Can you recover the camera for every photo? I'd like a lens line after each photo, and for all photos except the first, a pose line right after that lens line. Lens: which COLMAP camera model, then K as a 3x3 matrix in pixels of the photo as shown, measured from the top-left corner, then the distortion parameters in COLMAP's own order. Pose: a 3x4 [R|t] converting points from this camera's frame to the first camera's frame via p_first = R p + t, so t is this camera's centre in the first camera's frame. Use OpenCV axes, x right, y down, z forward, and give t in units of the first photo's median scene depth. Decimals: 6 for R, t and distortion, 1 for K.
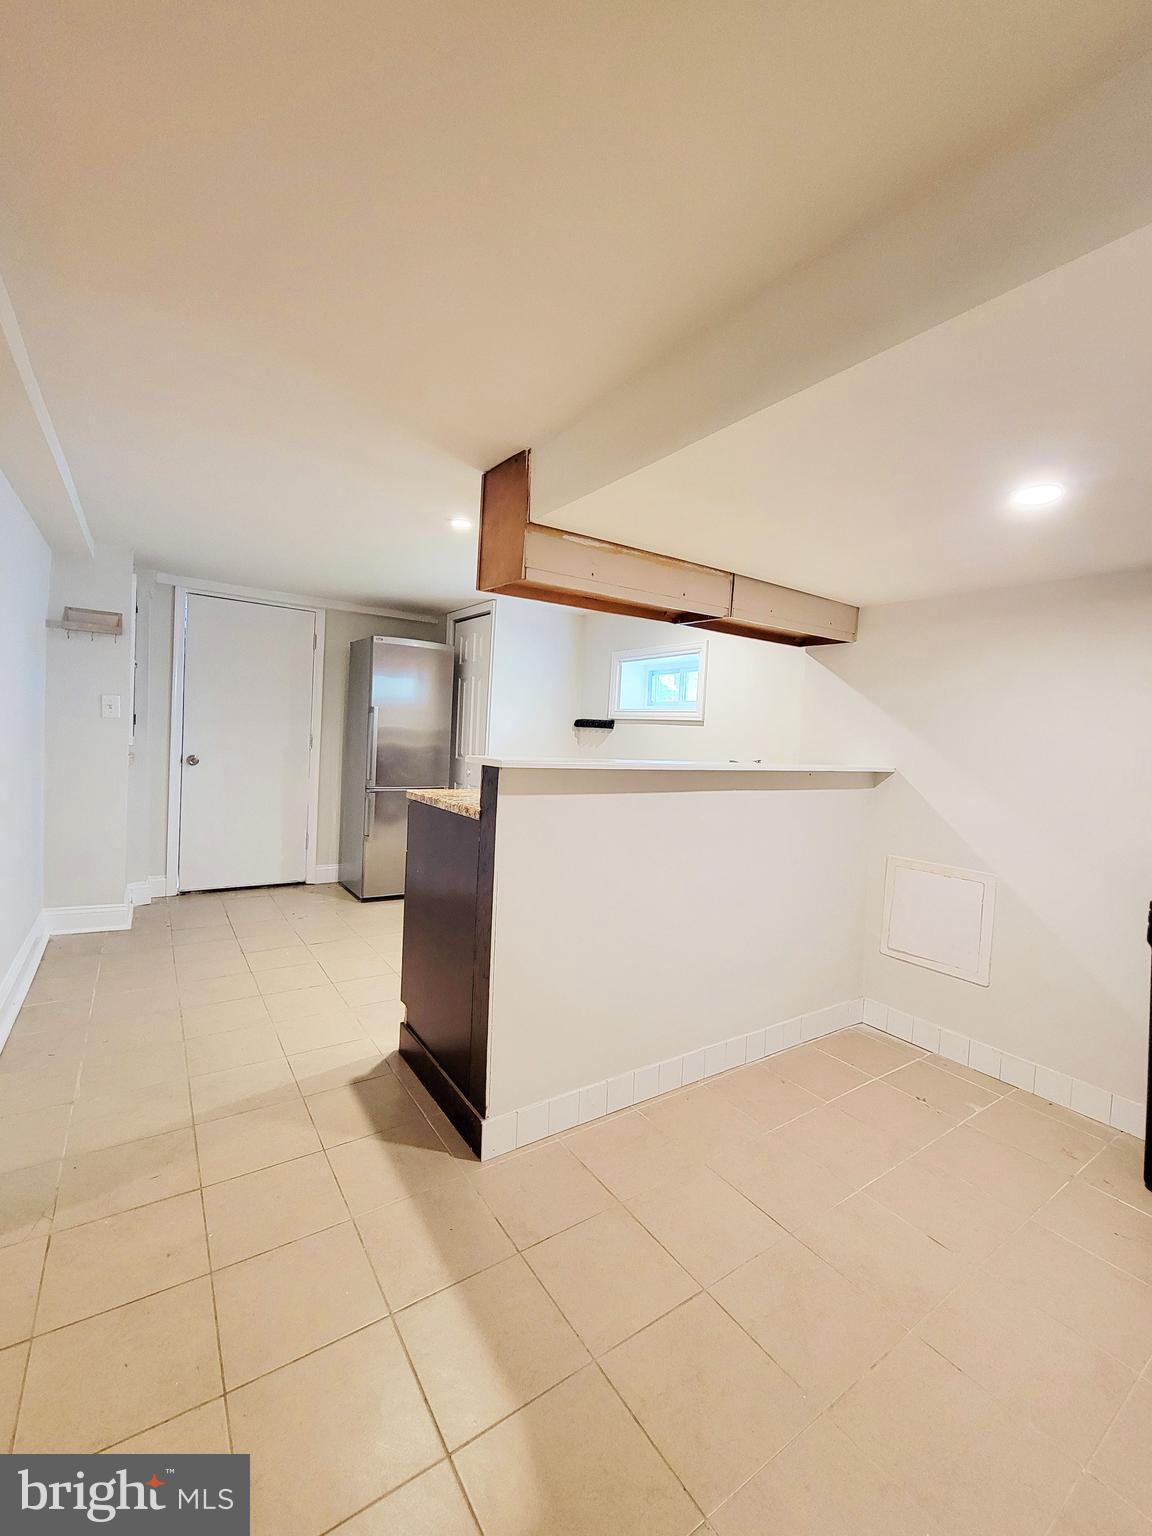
lens RADIAL K [[630.9, 0, 579.3], [0, 630.9, 767.5], [0, 0, 1]] dist [-0.003952, 0.001689]
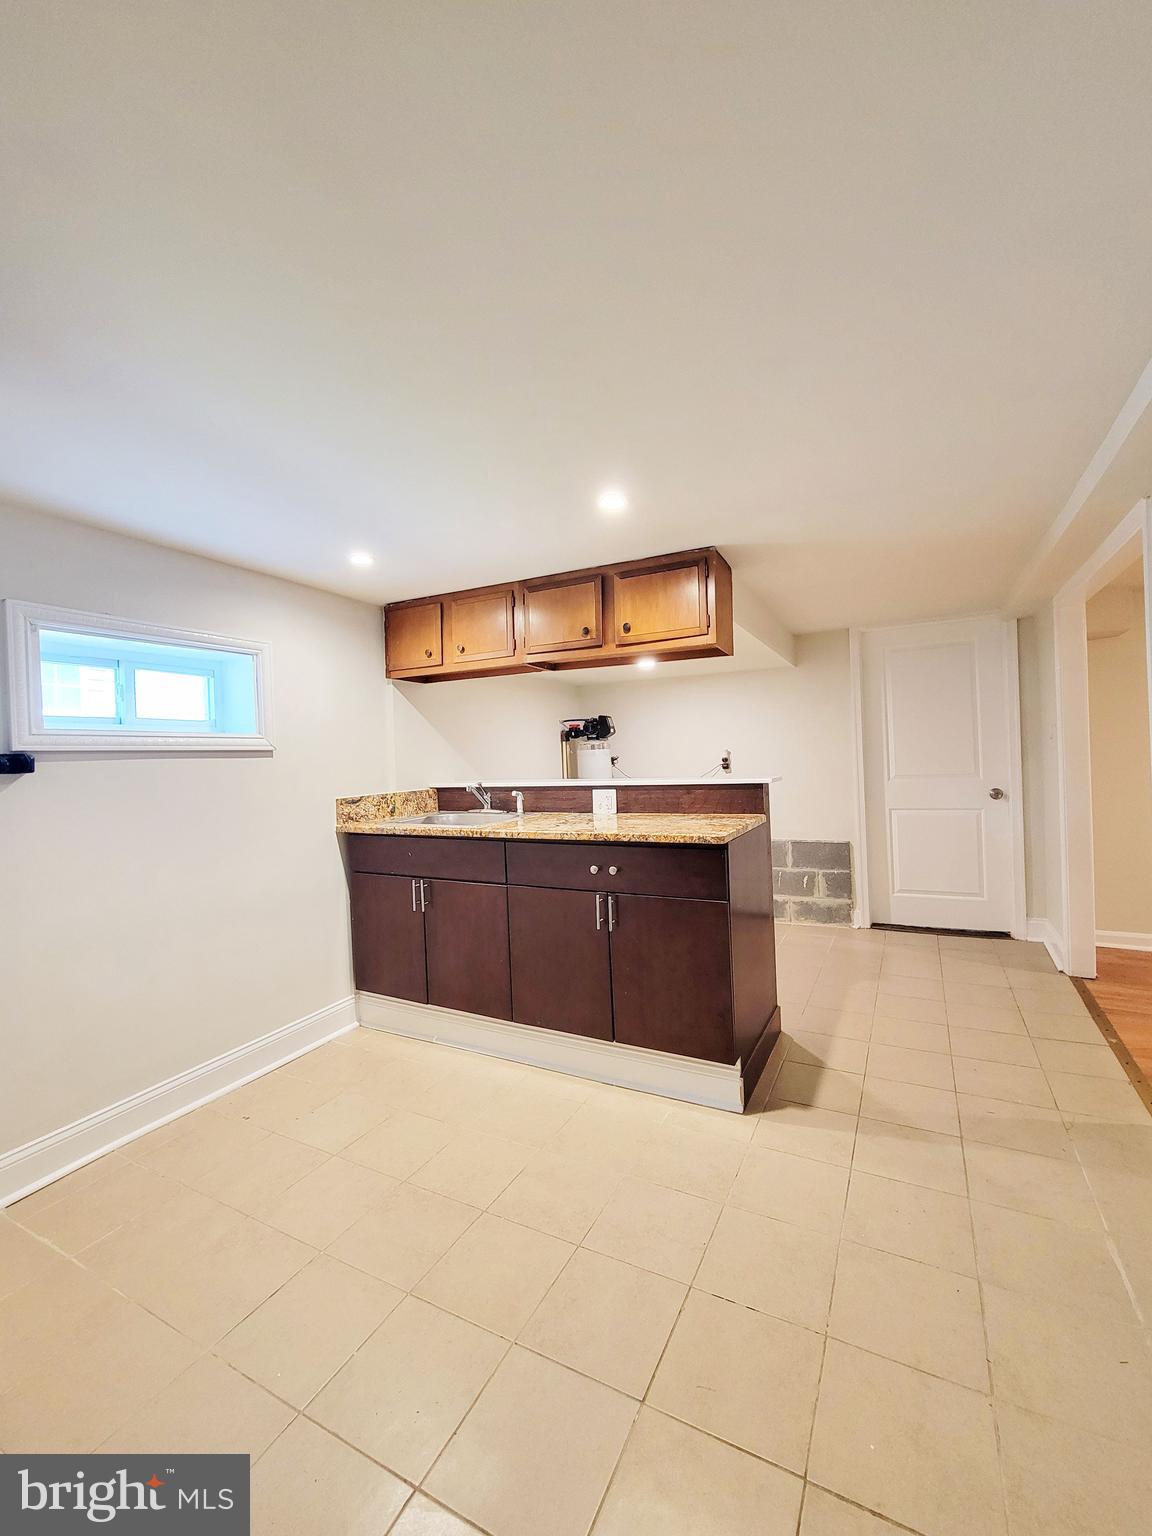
lens RADIAL K [[630.9, 0, 580.6], [0, 630.9, 768.4], [0, 0, 1]] dist [-0.003952, 0.001689]
pose [[-0.462239, -0.047727, 0.885470, -1.156751], [0.056811, 0.994905, 0.083282, -0.174417], [-0.884933, 0.088801, -0.457173, 1.885548]]
